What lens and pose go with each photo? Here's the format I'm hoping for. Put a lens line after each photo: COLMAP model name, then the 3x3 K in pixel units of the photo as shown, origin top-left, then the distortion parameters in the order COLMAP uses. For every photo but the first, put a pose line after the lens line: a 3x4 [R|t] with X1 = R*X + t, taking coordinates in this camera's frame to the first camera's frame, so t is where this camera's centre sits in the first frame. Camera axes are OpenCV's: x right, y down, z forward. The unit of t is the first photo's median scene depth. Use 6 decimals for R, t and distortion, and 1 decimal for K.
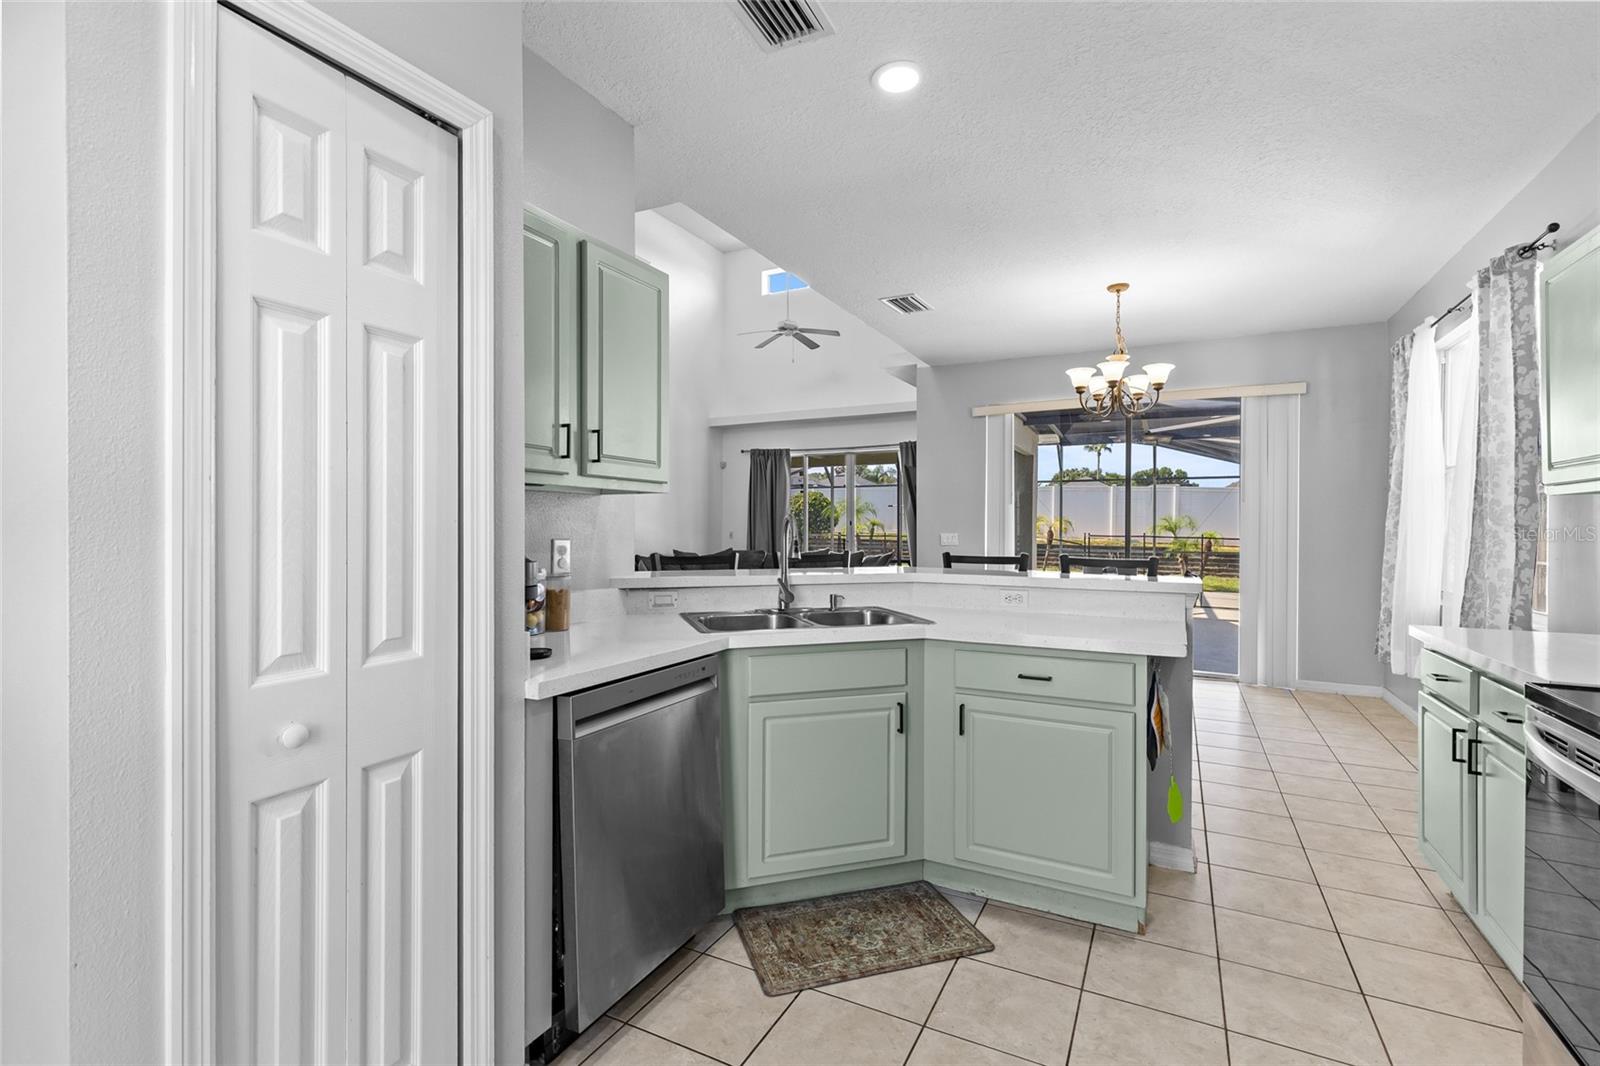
lens RADIAL K [[724.7, 0, 792.5], [0, 724.7, 530.2], [0, 0, 1]] dist [0.010541, -0.003219]
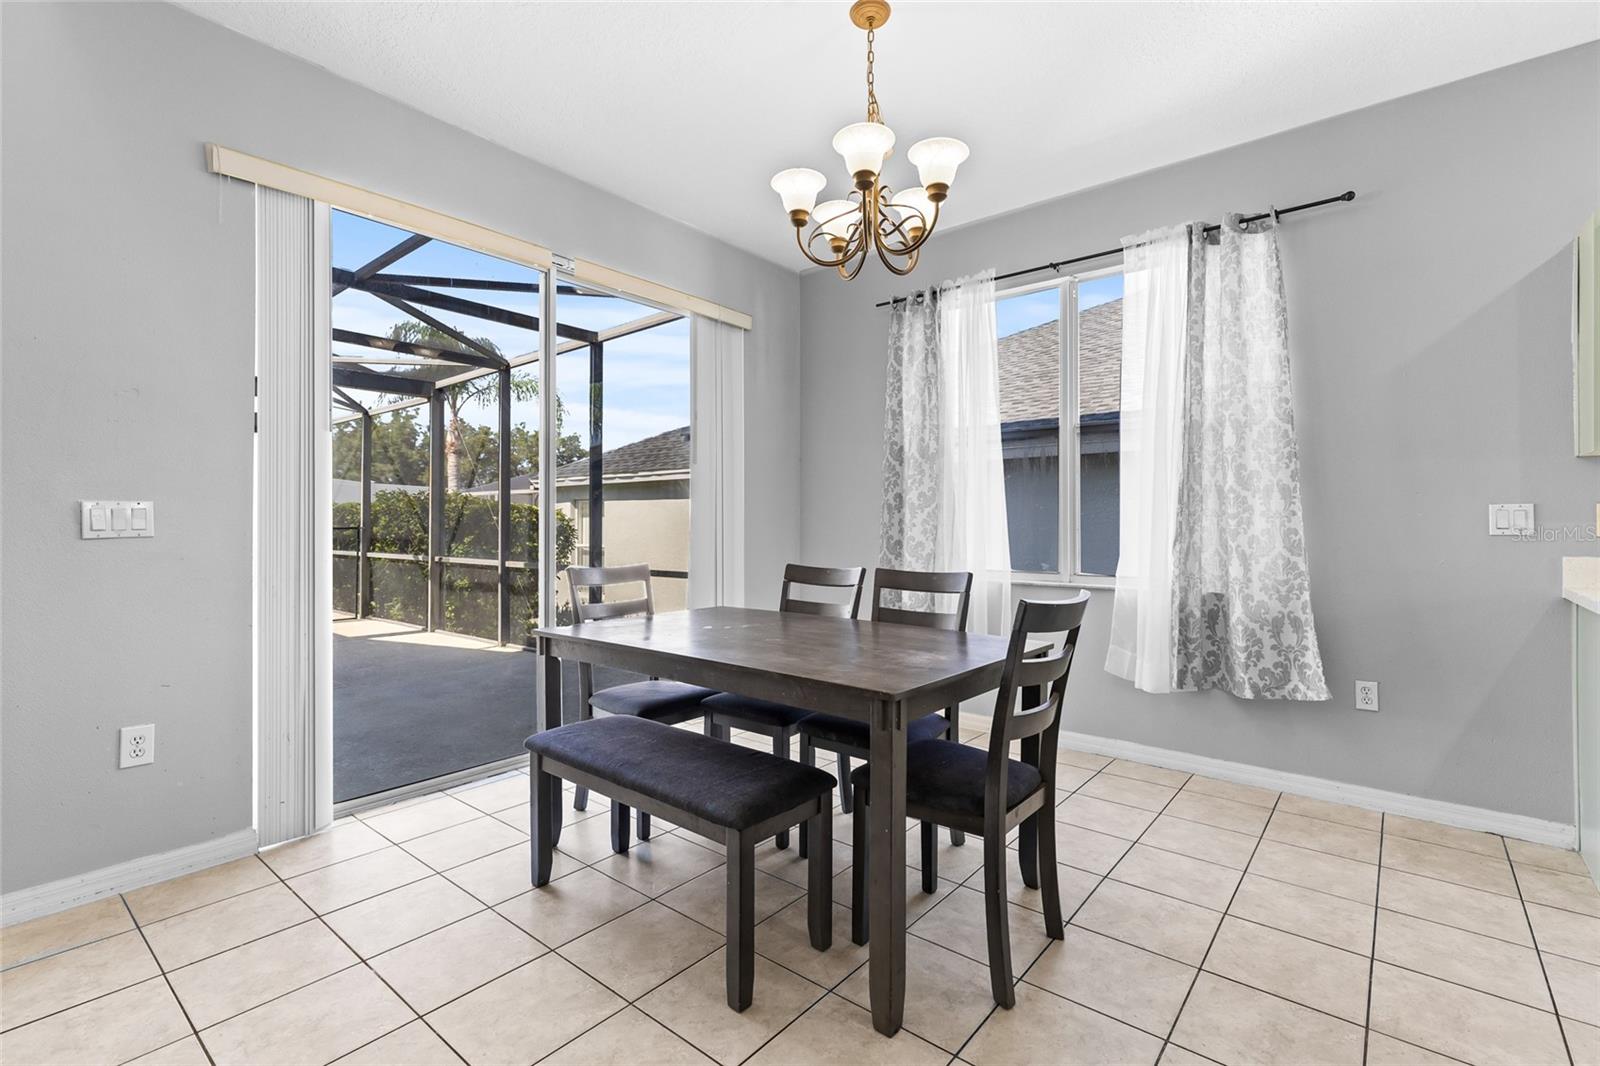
lens RADIAL K [[724.7, 0, 802.6], [0, 724.7, 523.3], [0, 0, 1]] dist [0.010541, -0.003219]
pose [[0.211355, 0.003207, 0.977404, -0.119481], [-0.003946, 0.999989, -0.002428, 0.051584], [-0.977401, -0.003344, 0.211366, 1.712429]]
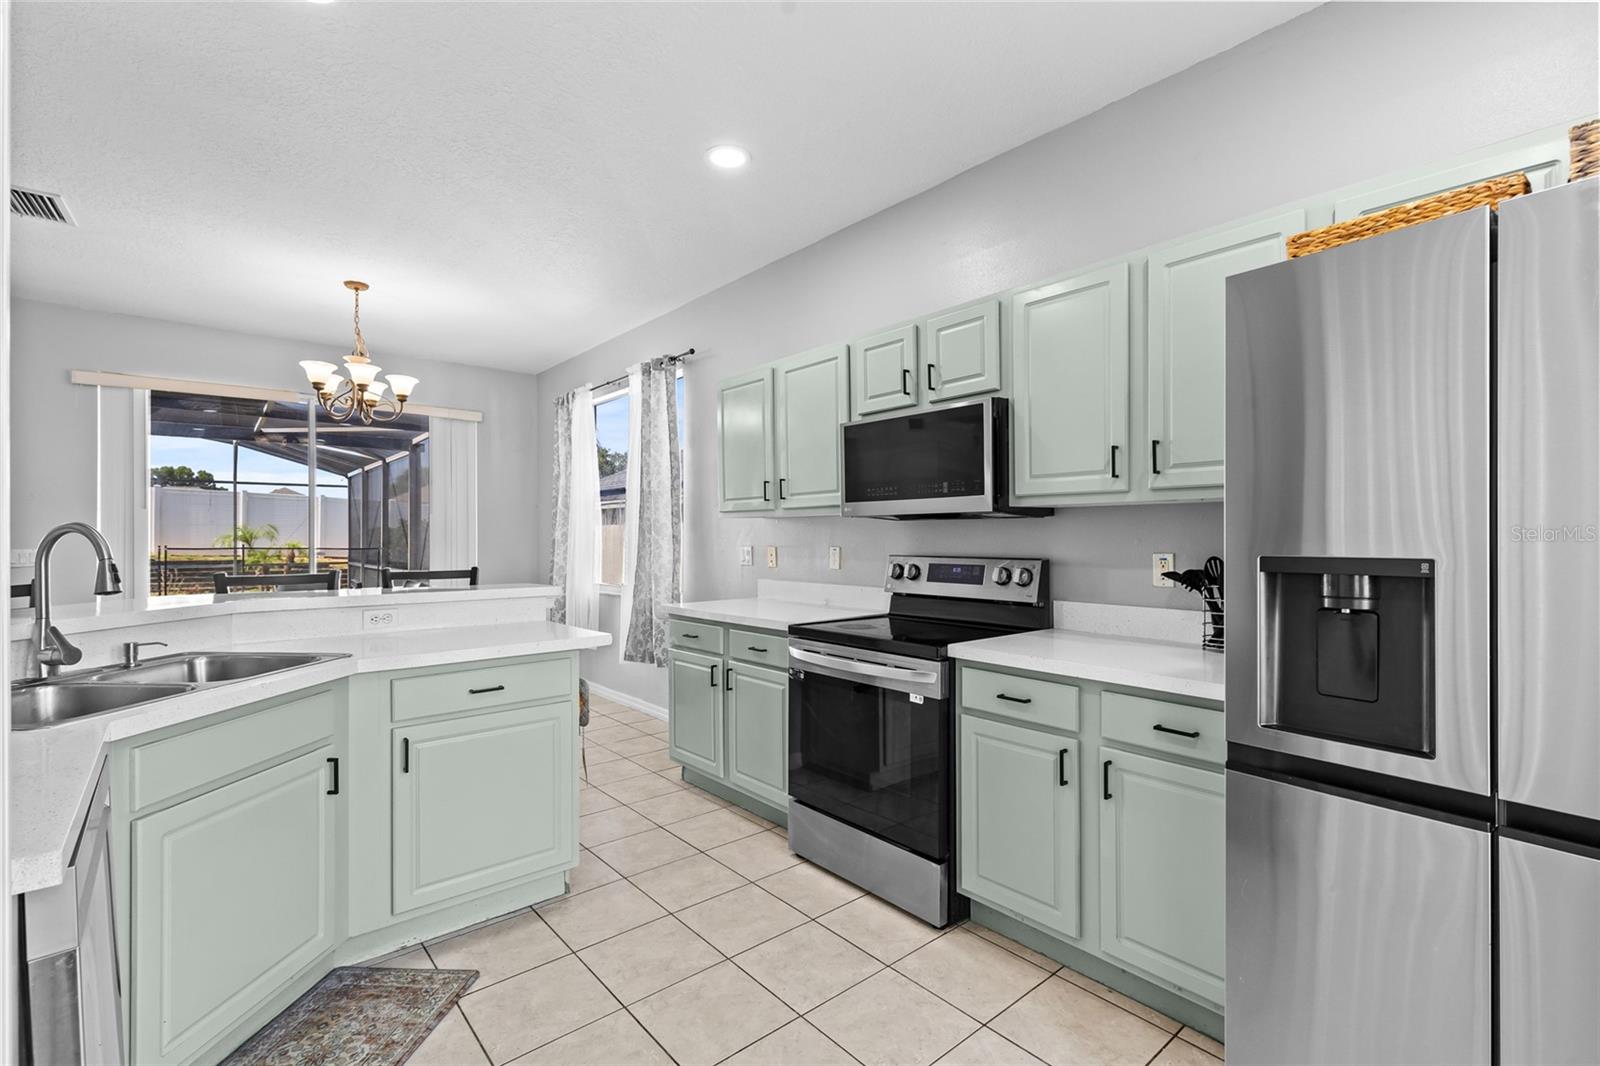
lens RADIAL K [[724.7, 0, 810.3], [0, 724.7, 537.0], [0, 0, 1]] dist [0.010541, -0.003219]
pose [[0.368512, -0.005951, 0.929604, -0.397484], [0.009087, 0.999955, 0.002799, -0.006752], [-0.929579, 0.007416, 0.368549, 0.191599]]
